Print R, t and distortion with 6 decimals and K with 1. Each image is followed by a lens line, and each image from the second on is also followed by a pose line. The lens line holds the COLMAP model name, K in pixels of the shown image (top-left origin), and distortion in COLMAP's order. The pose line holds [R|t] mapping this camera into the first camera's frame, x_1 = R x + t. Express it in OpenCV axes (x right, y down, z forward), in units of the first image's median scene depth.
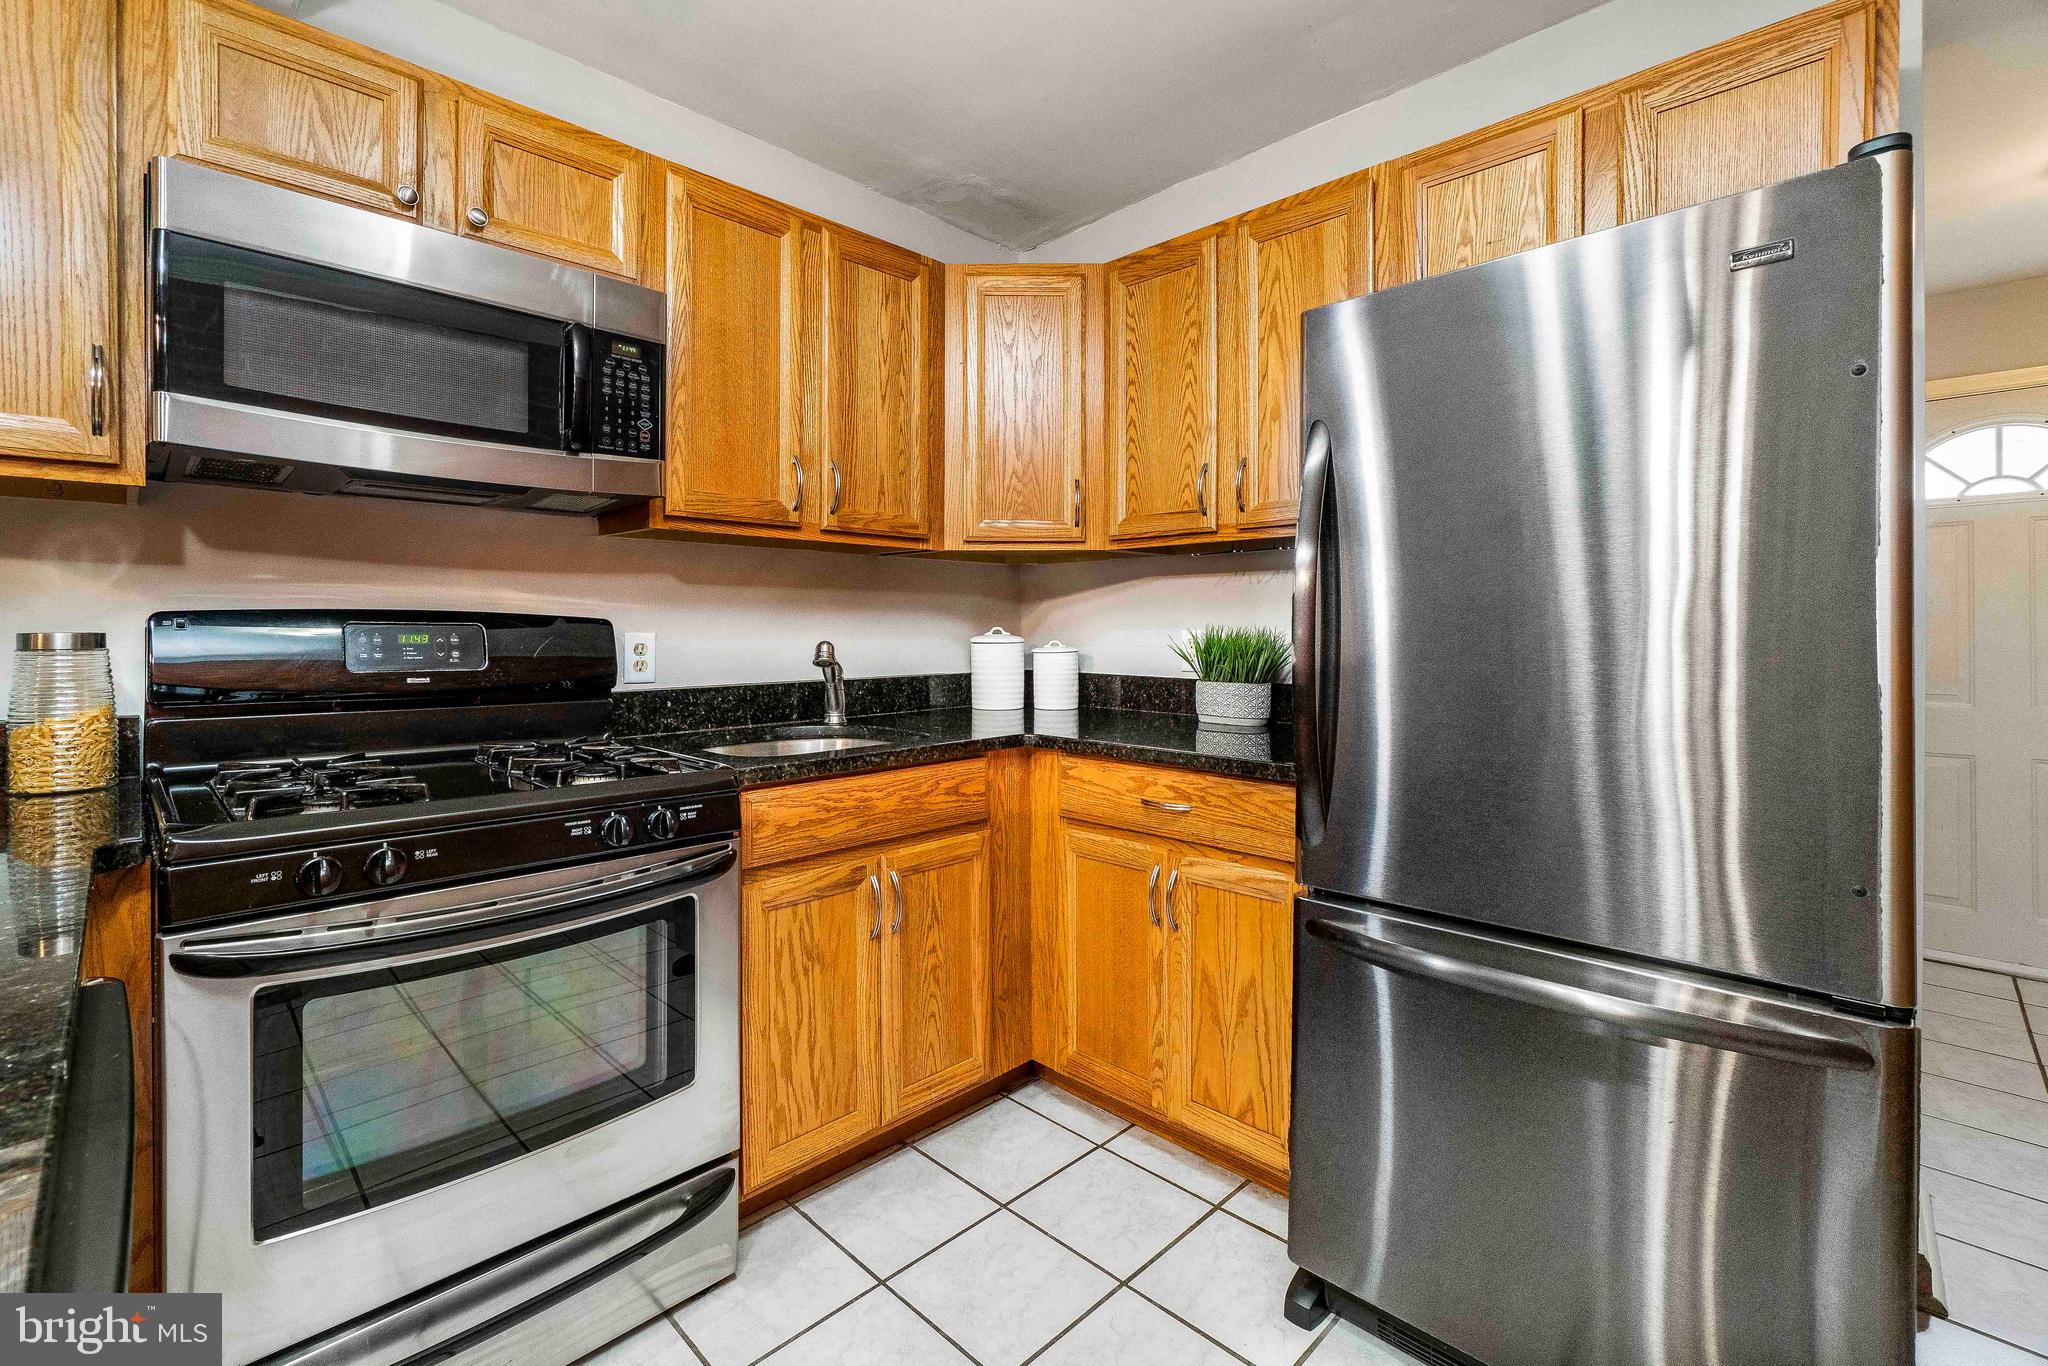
lens RADIAL K [[895.1, 0, 1012.1], [0, 895.1, 636.1], [0, 0, 1]] dist [-0.007785, 0.002386]
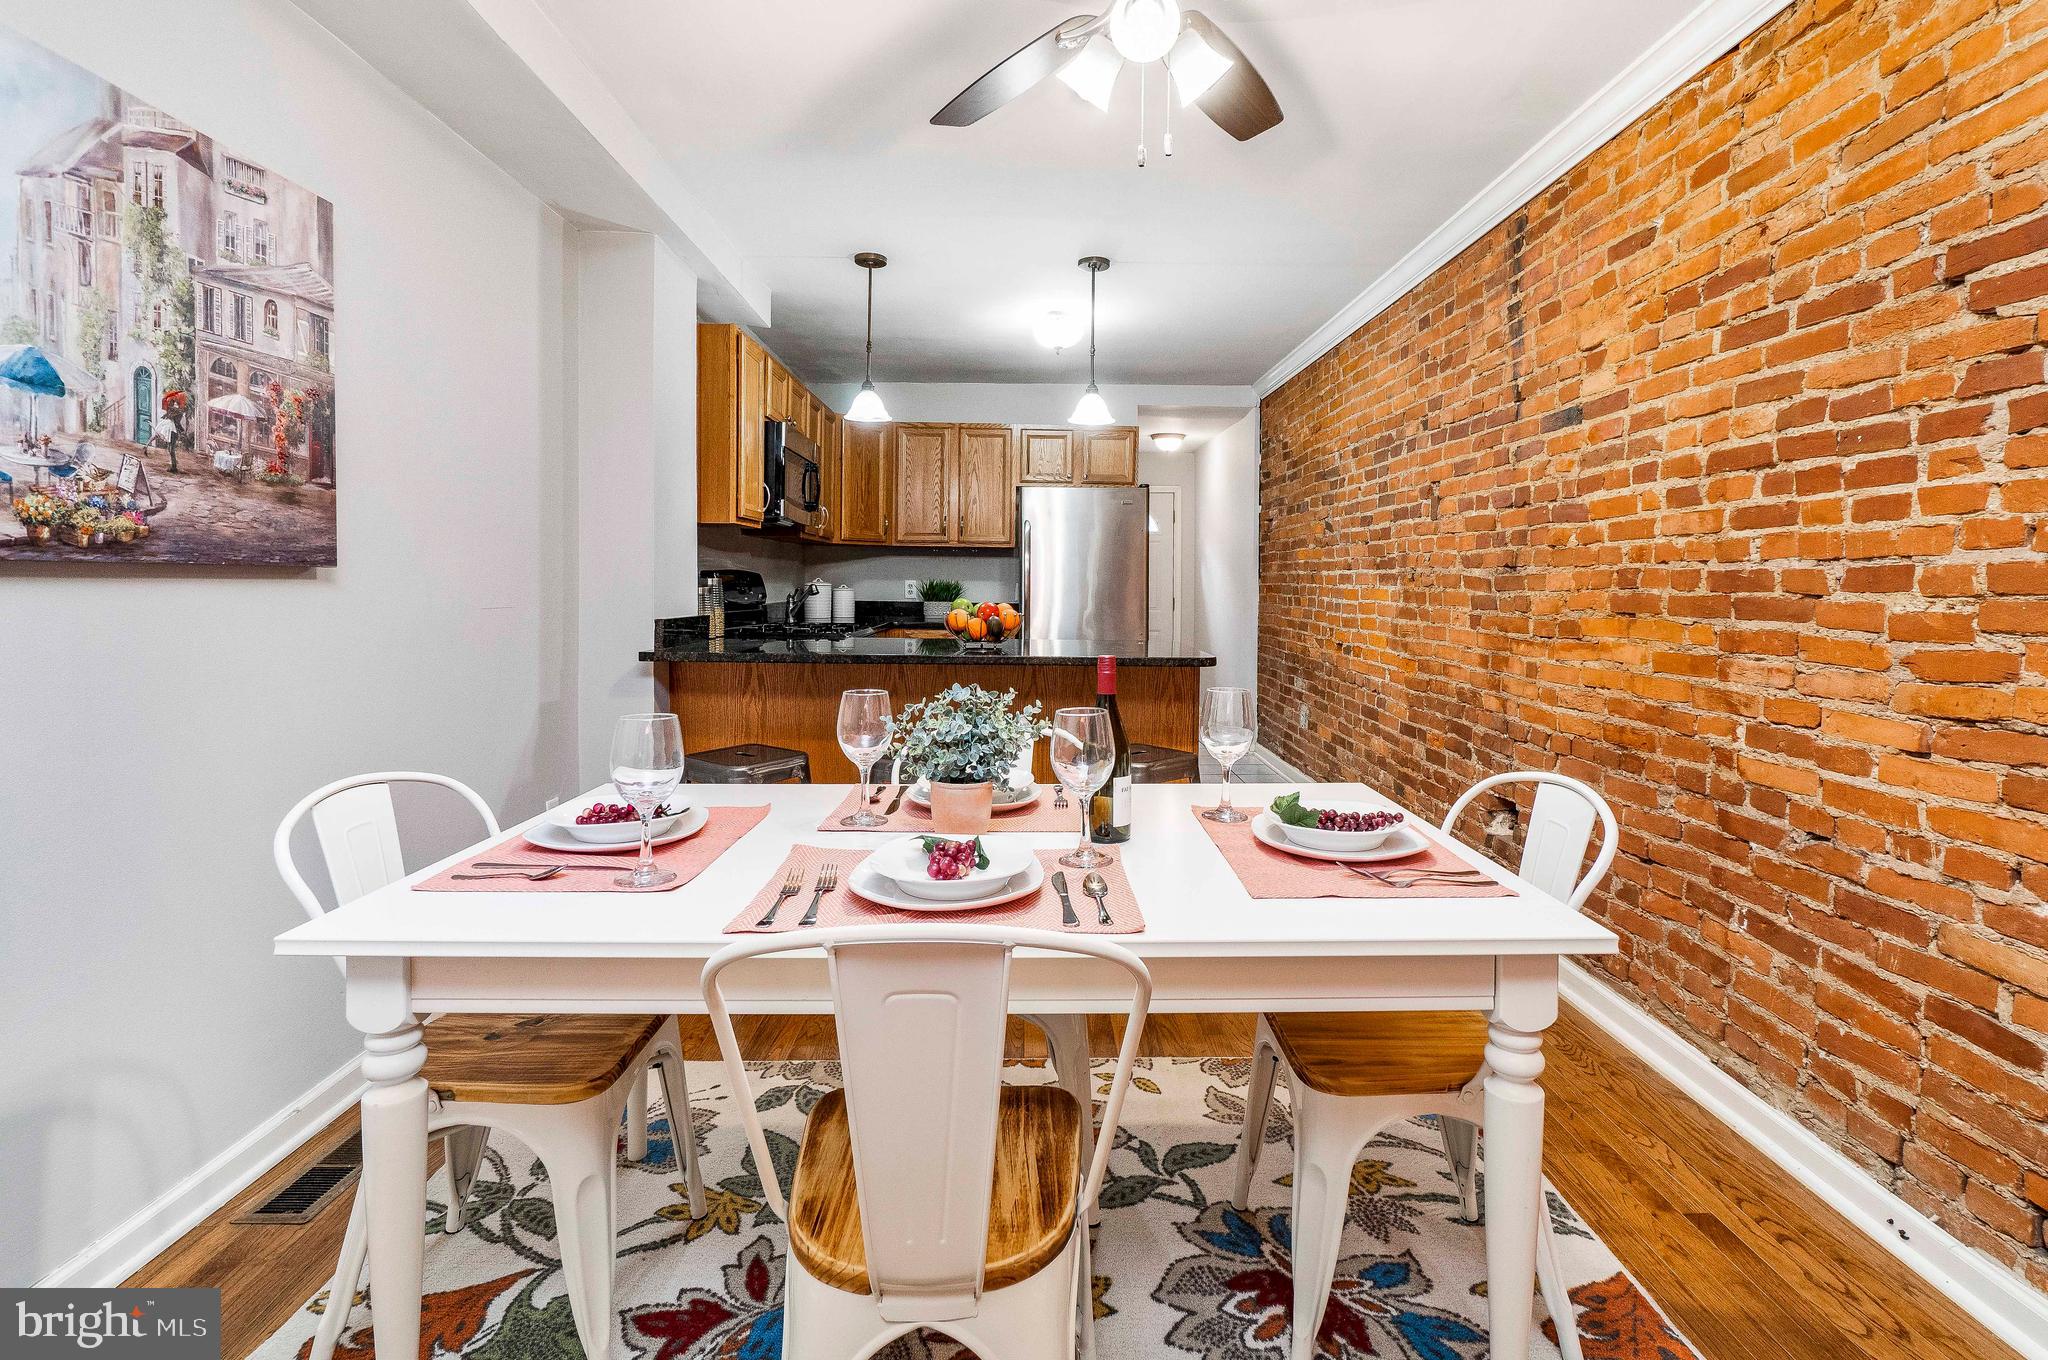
lens RADIAL K [[959.5, 0, 1037.7], [0, 959.5, 610.6], [0, 0, 1]] dist [-0.012354, 0.000419]
pose [[0.694883, -0.014250, 0.718982, -1.646484], [-0.004146, 0.999708, 0.023821, 0.013306], [-0.719111, -0.019534, 0.694621, -1.156574]]
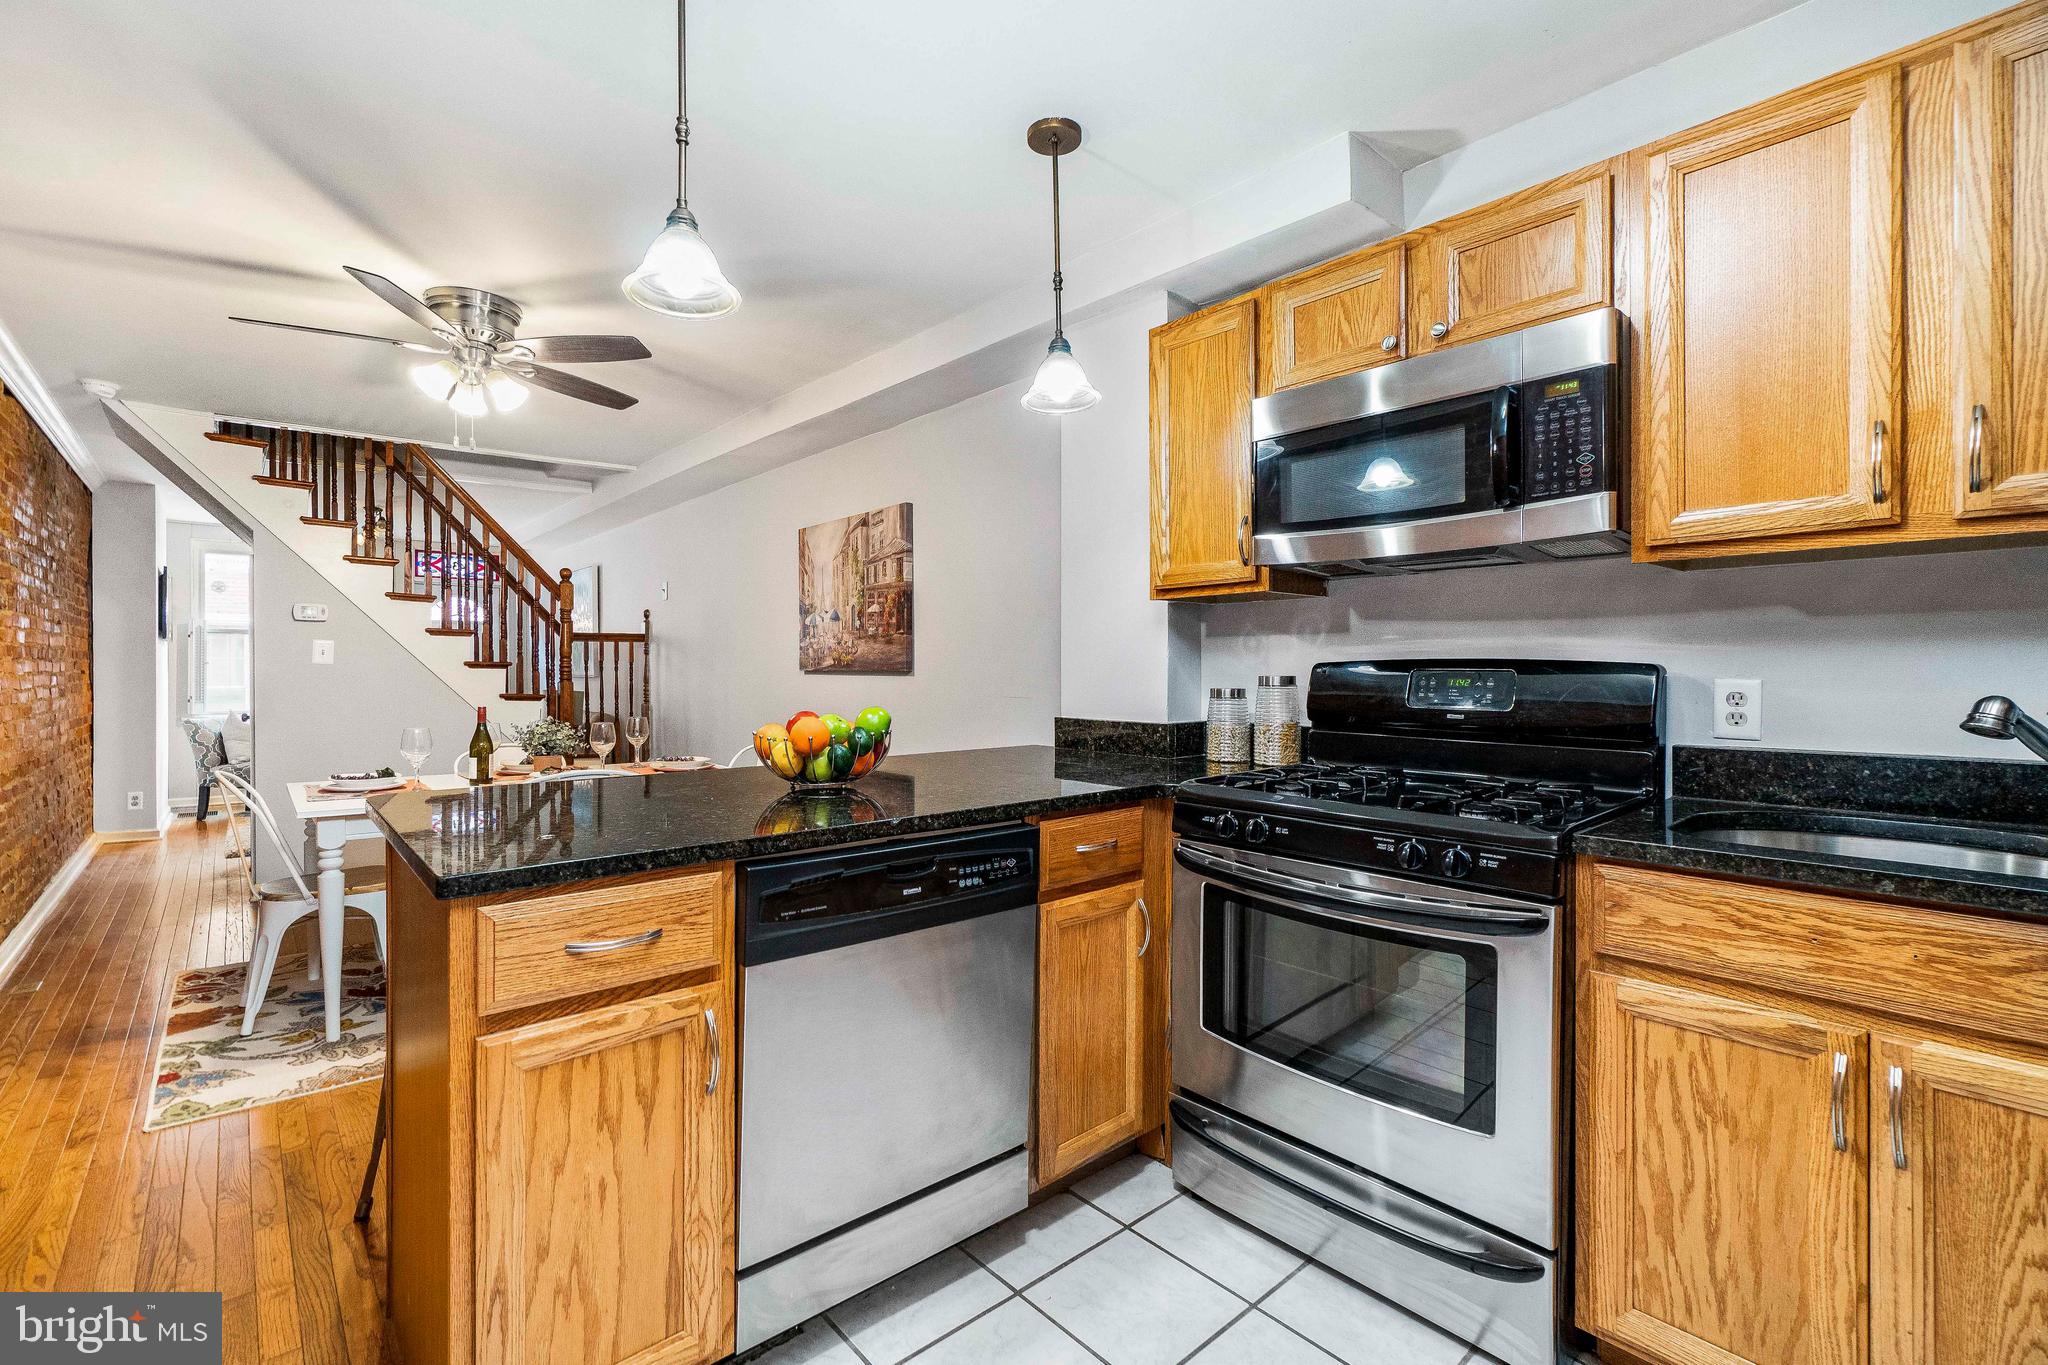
lens RADIAL K [[895.1, 0, 997.7], [0, 895.1, 672.5], [0, 0, 1]] dist [-0.007785, 0.002386]
pose [[-0.075374, 0.001864, -0.997154, 0.489021], [-0.007472, 0.999969, 0.002434, -0.007528], [0.997127, 0.007634, -0.075357, 0.387801]]
